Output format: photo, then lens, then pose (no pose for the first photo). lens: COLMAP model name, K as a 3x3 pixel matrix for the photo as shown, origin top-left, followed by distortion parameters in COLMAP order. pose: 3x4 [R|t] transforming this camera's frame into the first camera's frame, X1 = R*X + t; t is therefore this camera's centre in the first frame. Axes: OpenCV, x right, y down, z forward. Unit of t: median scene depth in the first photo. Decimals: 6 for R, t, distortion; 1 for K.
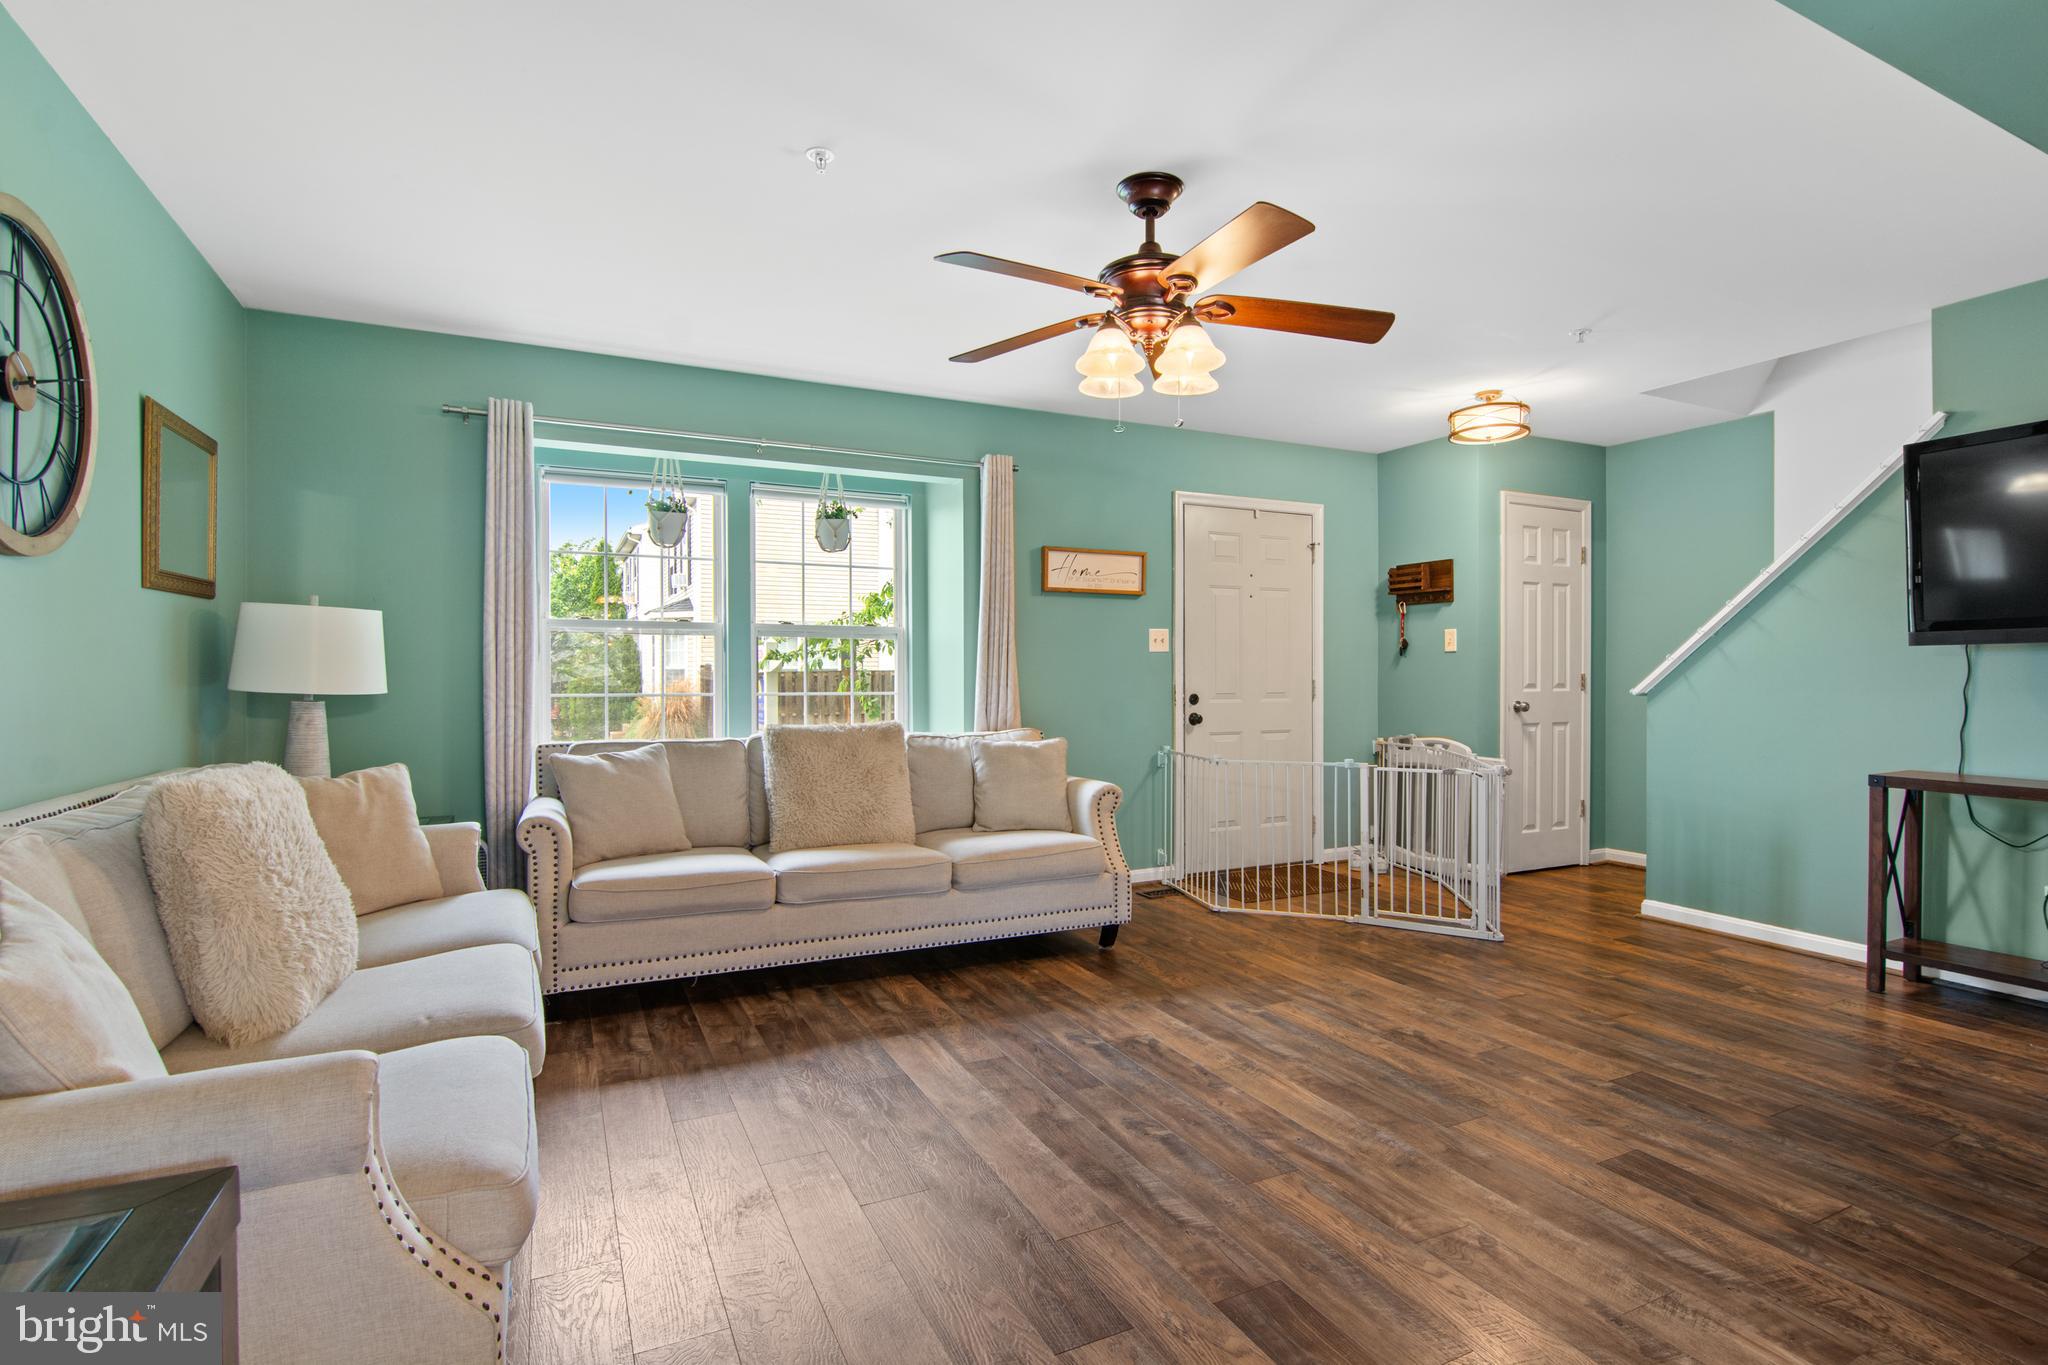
lens RADIAL K [[994.9, 0, 1035.9], [0, 994.9, 686.3], [0, 0, 1]] dist [-0.001892, -0.007063]
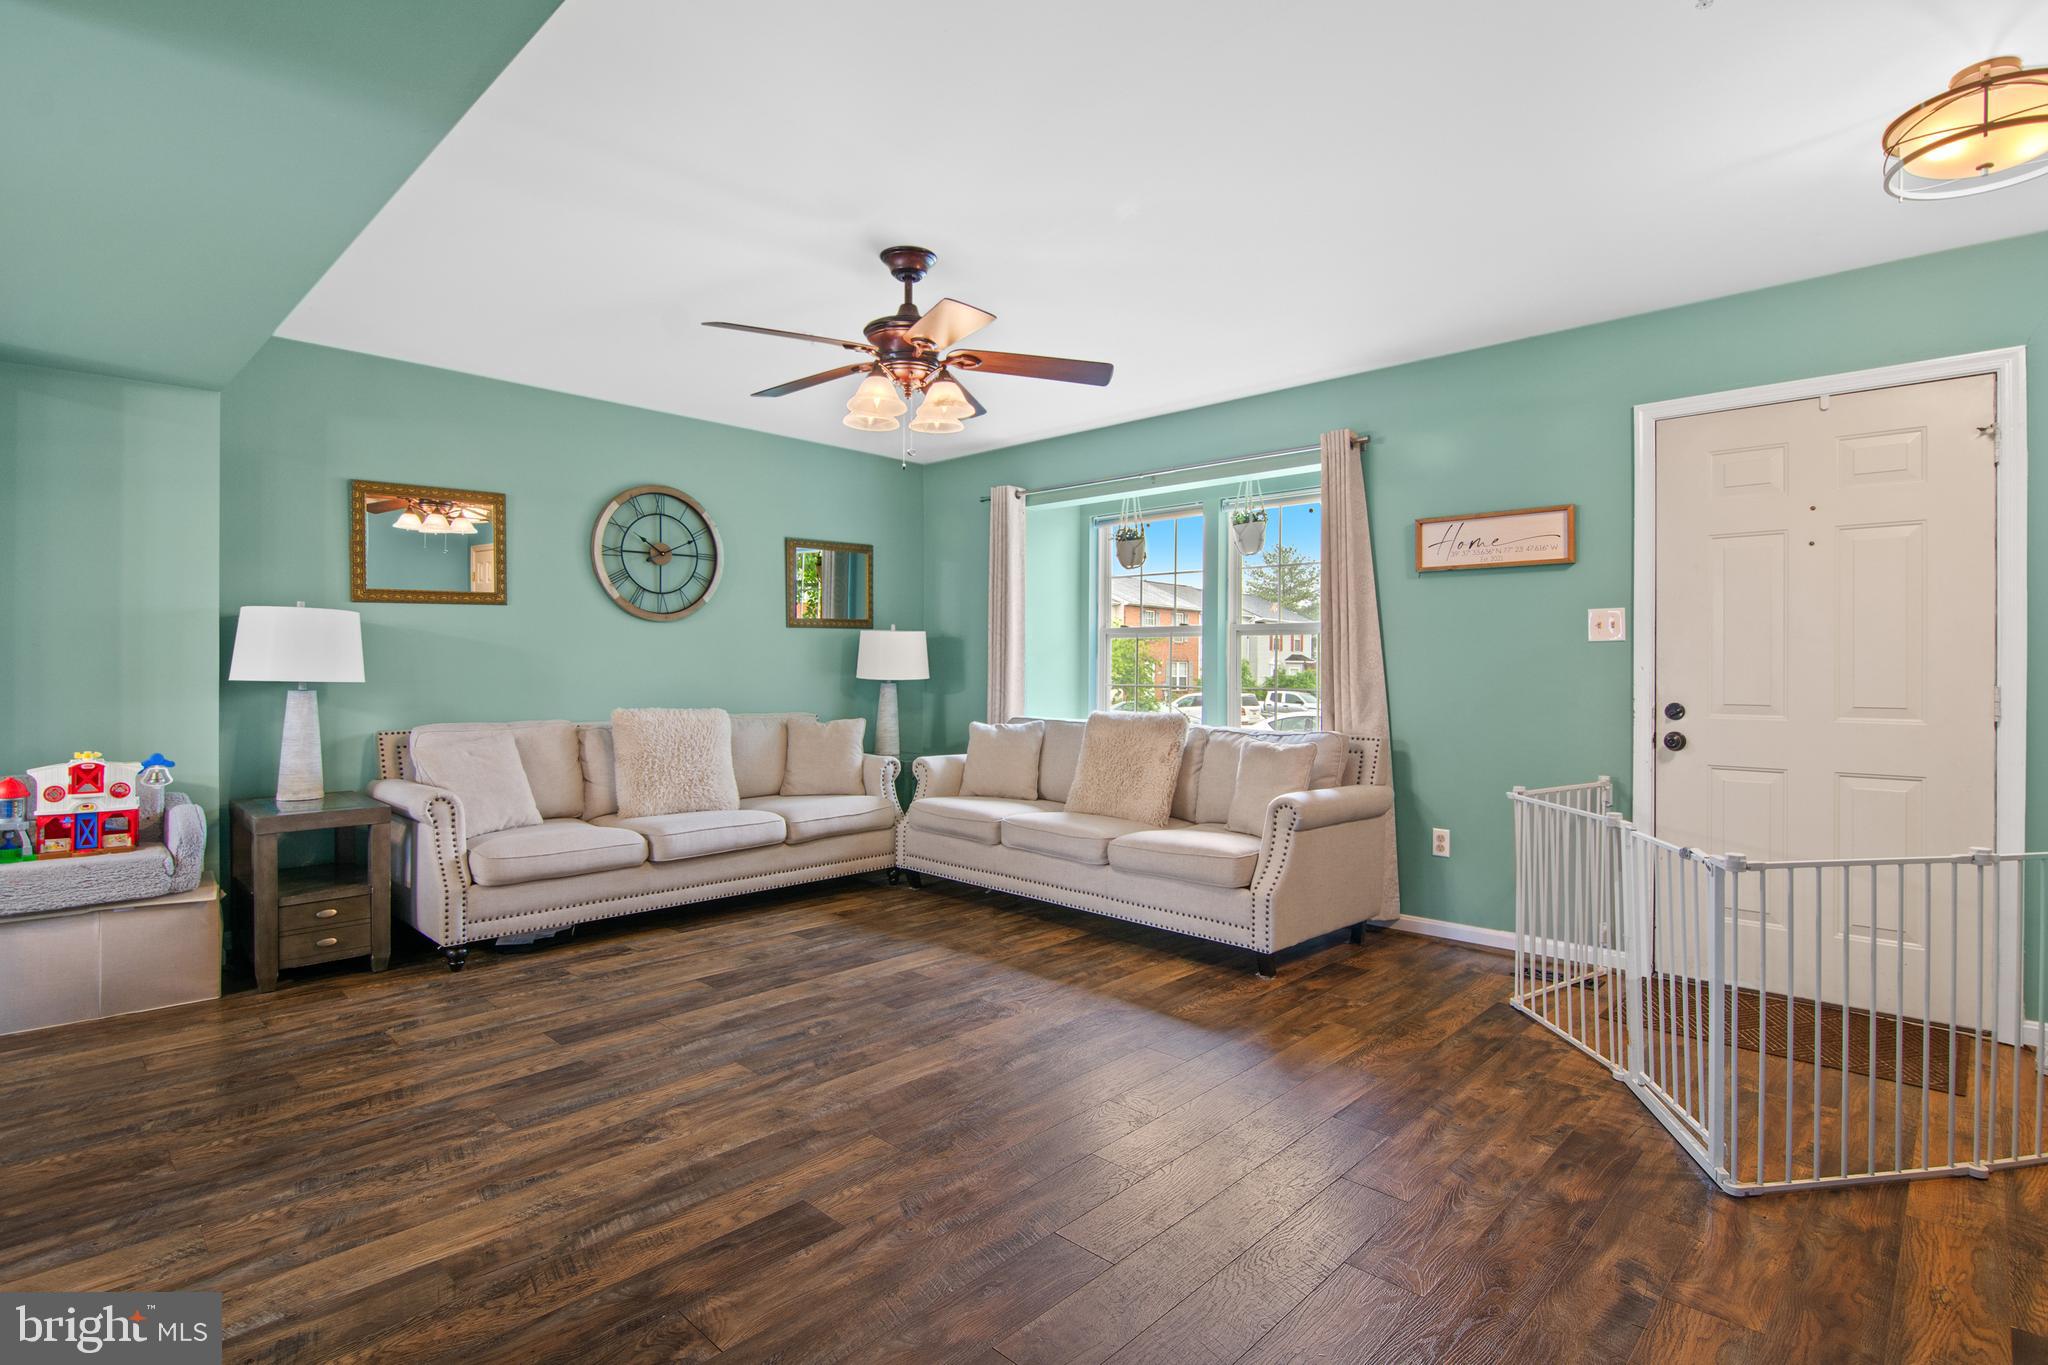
lens RADIAL K [[999.6, 0, 1019.5], [0, 999.6, 676.9], [0, 0, 1]] dist [-0.003748, -0.001779]
pose [[0.335643, 0.011250, -0.941922, 0.994907], [-0.014190, 0.999876, 0.006885, -0.012692], [0.941883, 0.011055, 0.335761, 0.573210]]
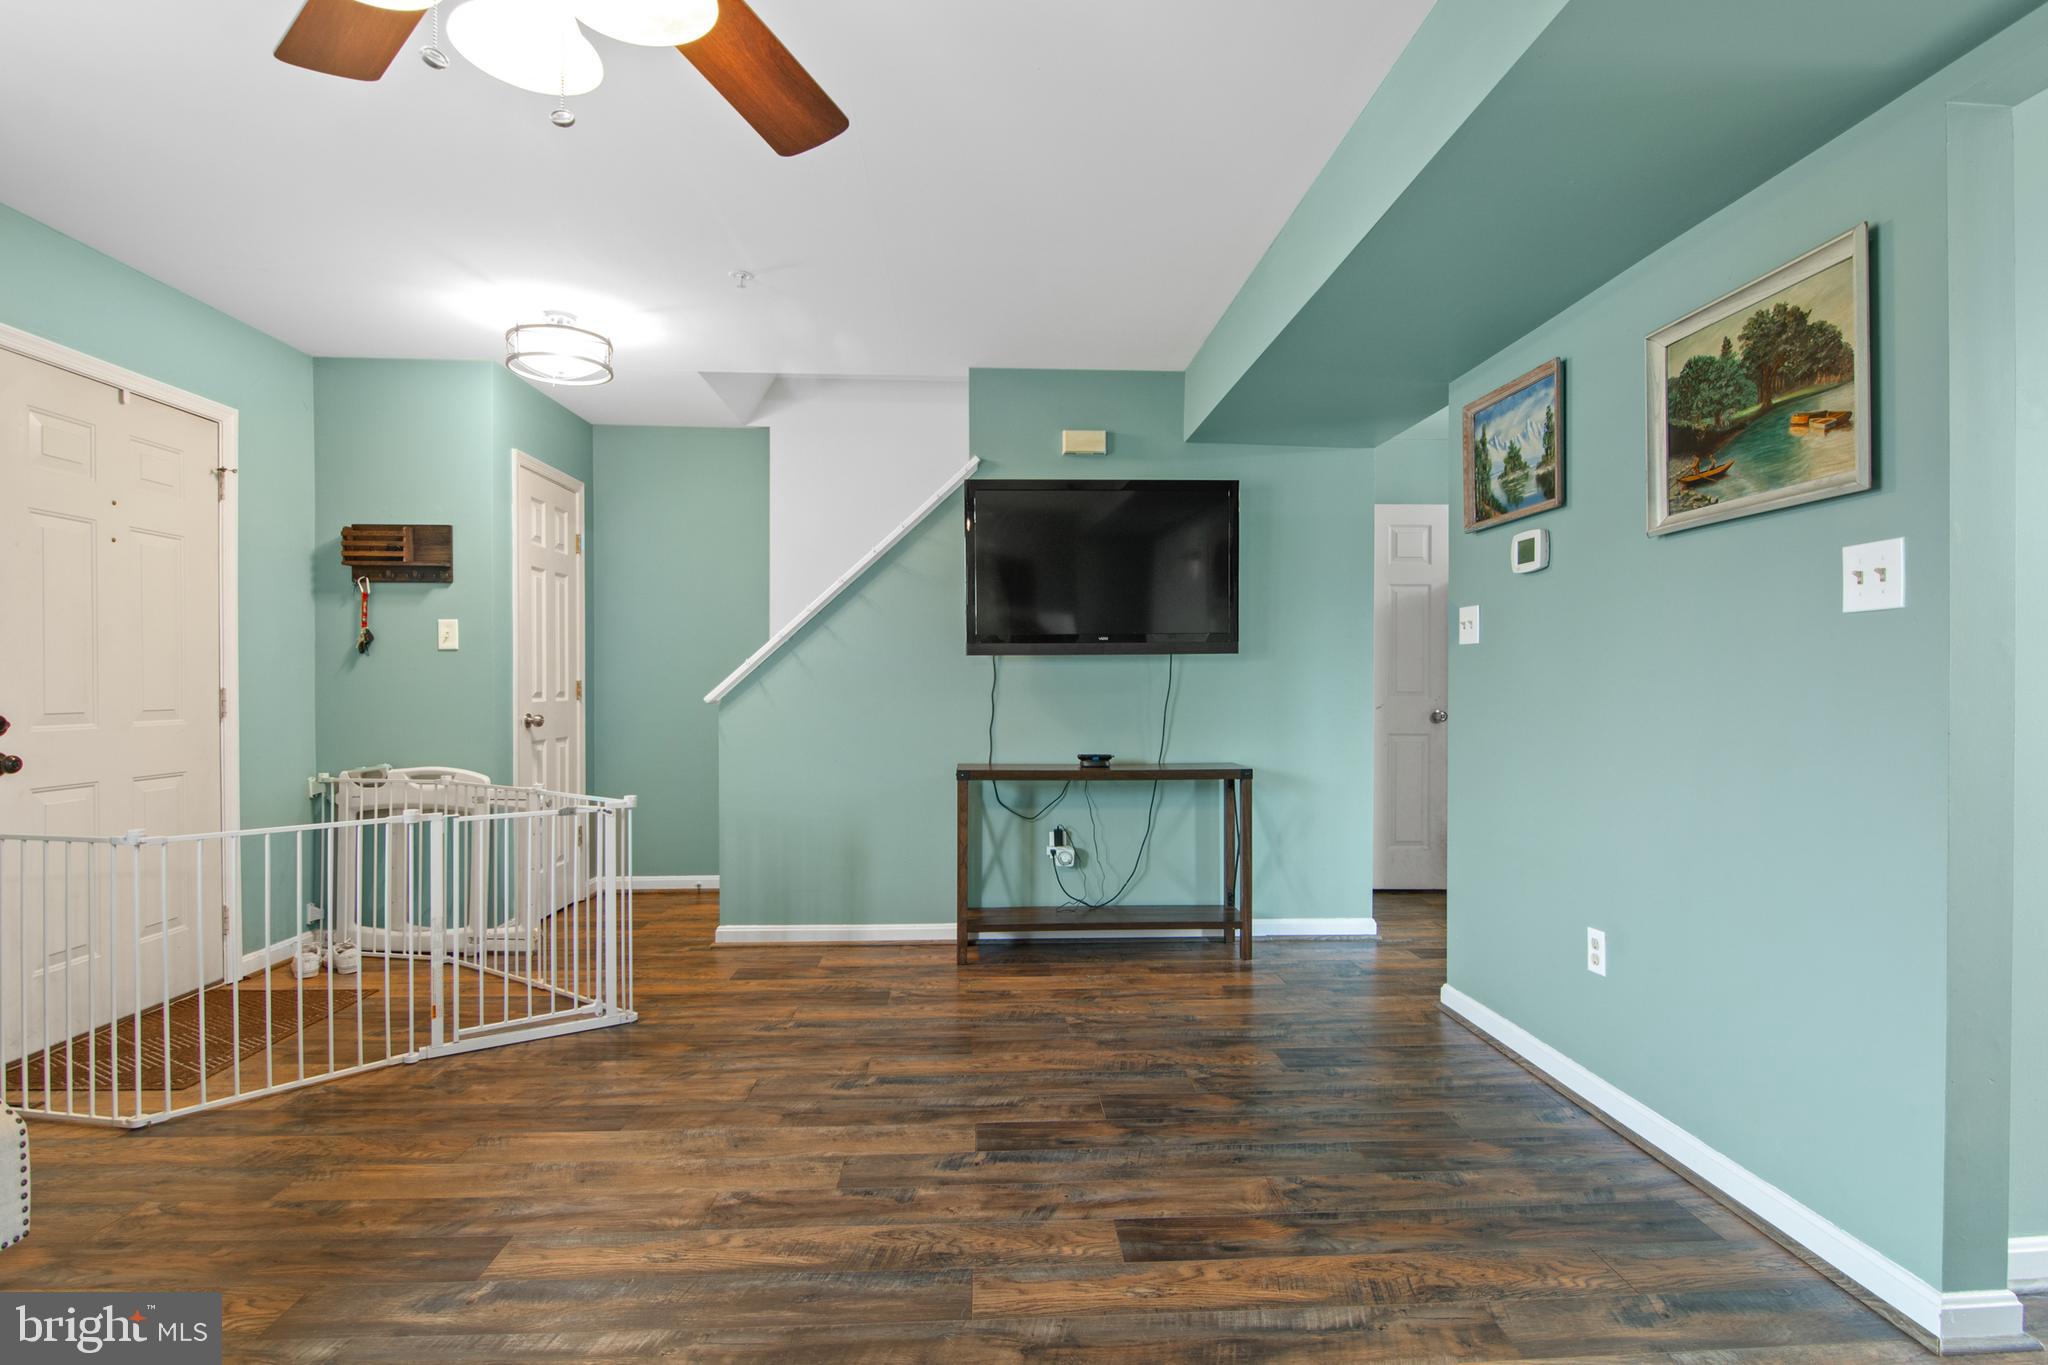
lens RADIAL K [[994.9, 0, 1035.9], [0, 994.9, 686.3], [0, 0, 1]] dist [-0.001892, -0.007063]
pose [[0.392031, -0.001077, 0.919951, -0.152007], [0.010624, 0.999938, -0.003357, -0.000010], [-0.919891, 0.011090, 0.392018, 0.484237]]
